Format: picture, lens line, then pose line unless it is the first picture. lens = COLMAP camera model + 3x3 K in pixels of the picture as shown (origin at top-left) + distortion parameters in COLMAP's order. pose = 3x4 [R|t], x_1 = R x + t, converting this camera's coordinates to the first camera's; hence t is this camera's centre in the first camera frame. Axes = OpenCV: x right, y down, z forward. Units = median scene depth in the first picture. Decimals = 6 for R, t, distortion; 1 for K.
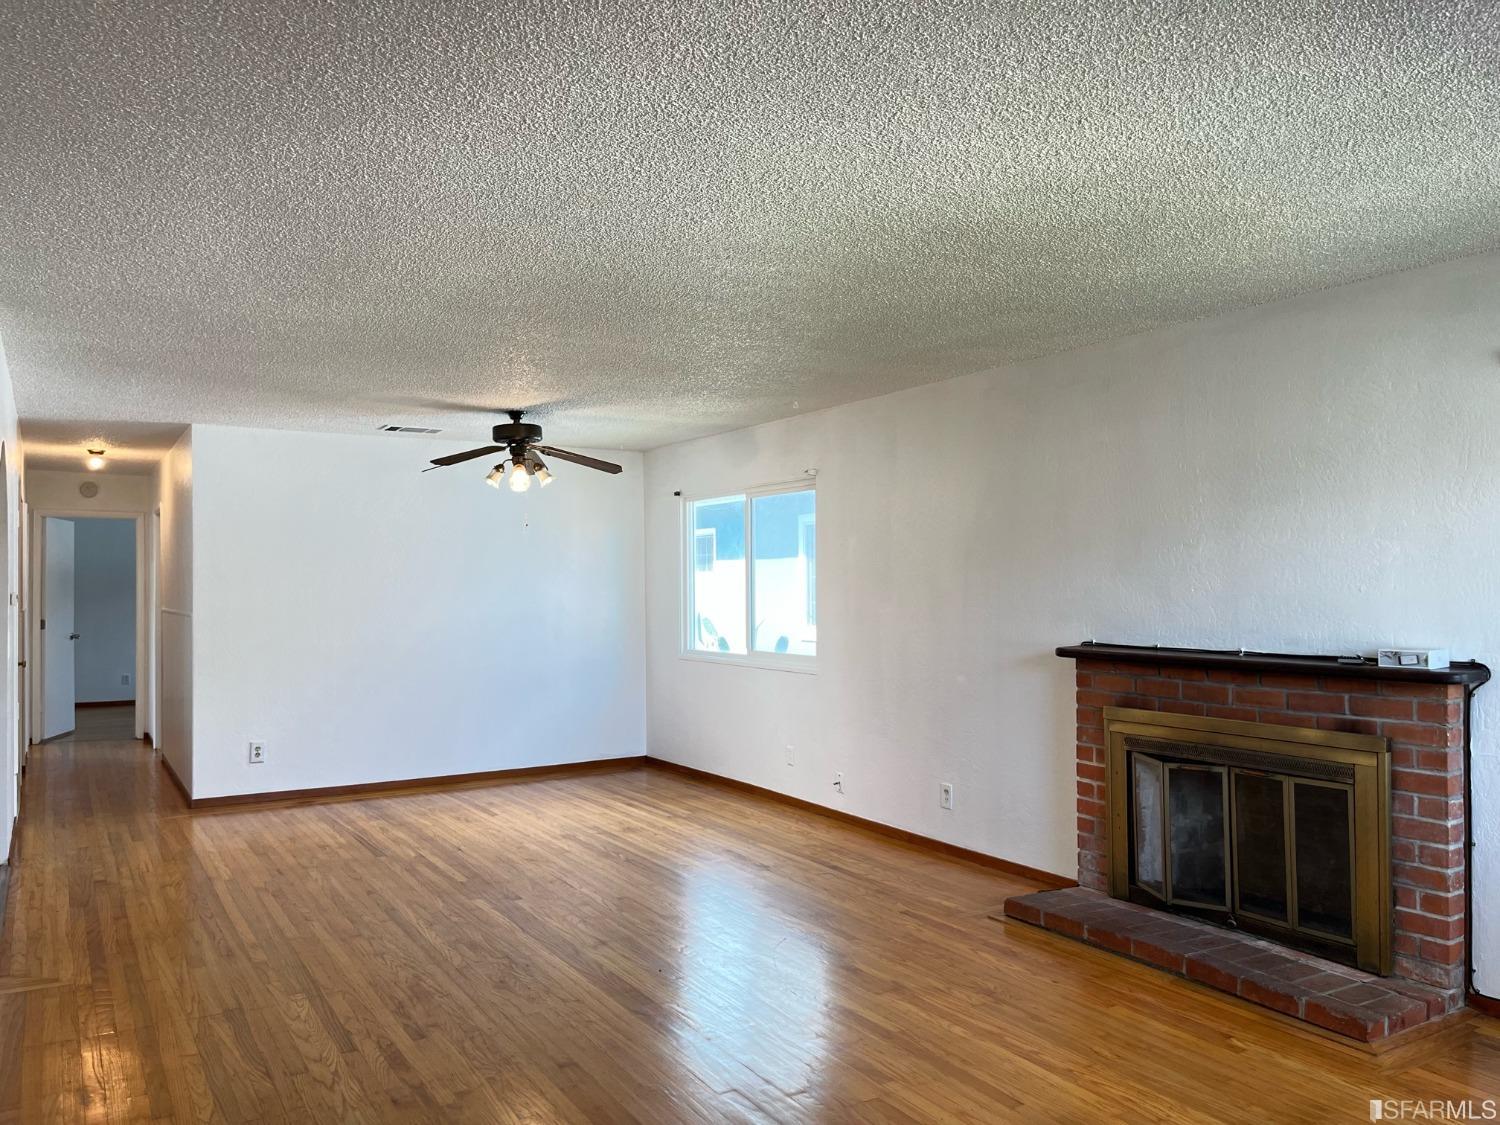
lens RADIAL K [[1132.6, 0, 763.0], [0, 1132.6, 566.3], [0, 0, 1]] dist [0.045259, -0.073198]
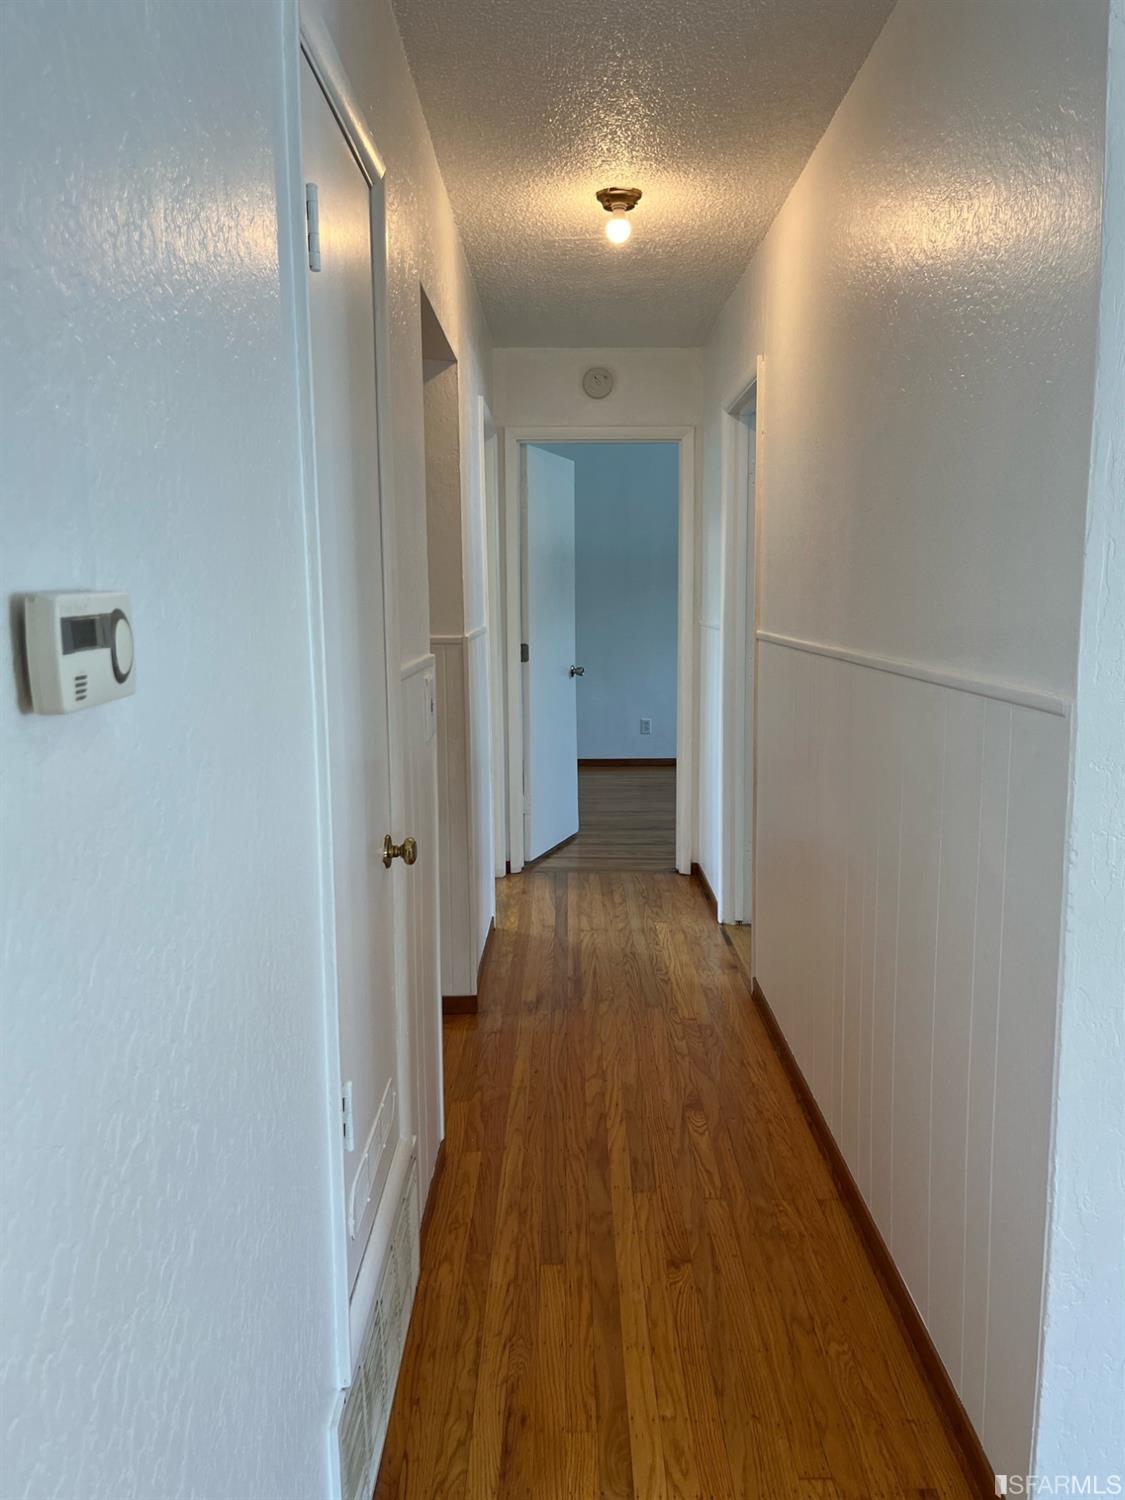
lens RADIAL K [[1132.6, 0, 562.3], [0, 1132.6, 751.4], [0, 0, 1]] dist [0.045259, -0.073198]
pose [[0.848183, 0.073215, -0.524620, -0.240868], [0.012437, 0.987376, 0.157904, 0.009257], [0.529558, -0.140456, 0.836565, 0.402013]]
